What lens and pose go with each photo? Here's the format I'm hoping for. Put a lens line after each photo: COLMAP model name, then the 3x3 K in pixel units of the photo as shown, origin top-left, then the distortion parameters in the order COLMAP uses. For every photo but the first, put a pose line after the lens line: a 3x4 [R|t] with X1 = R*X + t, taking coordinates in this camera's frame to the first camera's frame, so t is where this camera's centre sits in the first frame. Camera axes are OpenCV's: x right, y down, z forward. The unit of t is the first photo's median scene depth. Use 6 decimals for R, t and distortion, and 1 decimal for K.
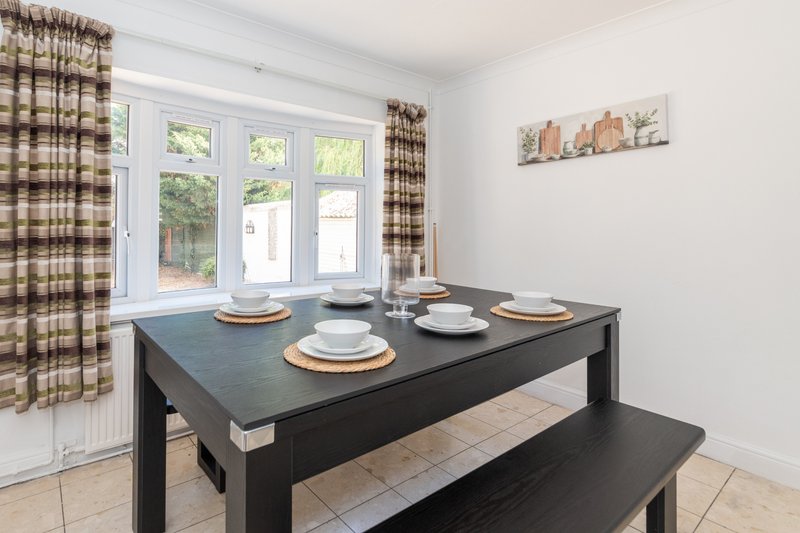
lens RADIAL K [[640.9, 0, 399.8], [0, 640.9, 227.2], [0, 0, 1]] dist [0.032883, -0.007153]
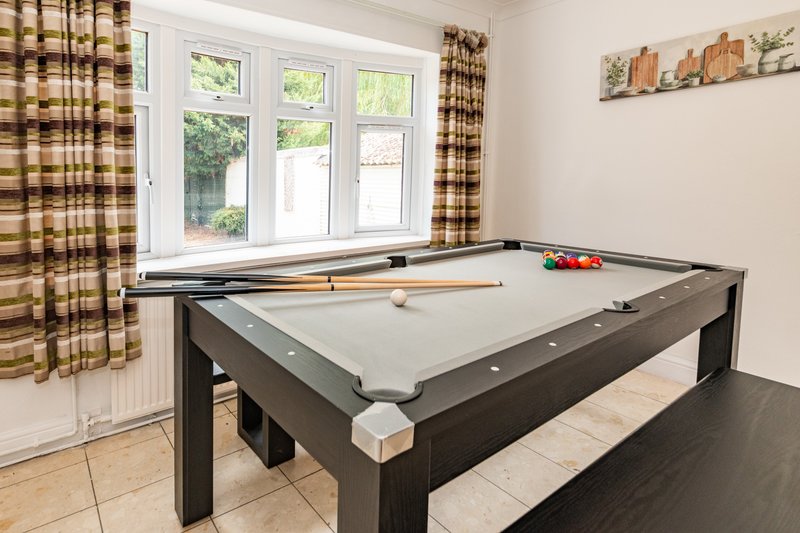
lens RADIAL K [[640.9, 0, 399.8], [0, 640.9, 227.2], [0, 0, 1]] dist [0.032883, -0.007153]
pose [[0.999878, -0.005715, 0.014520, -0.103837], [0.004579, 0.997014, 0.077086, 0.006389], [-0.014917, -0.077010, 0.996919, 0.121616]]
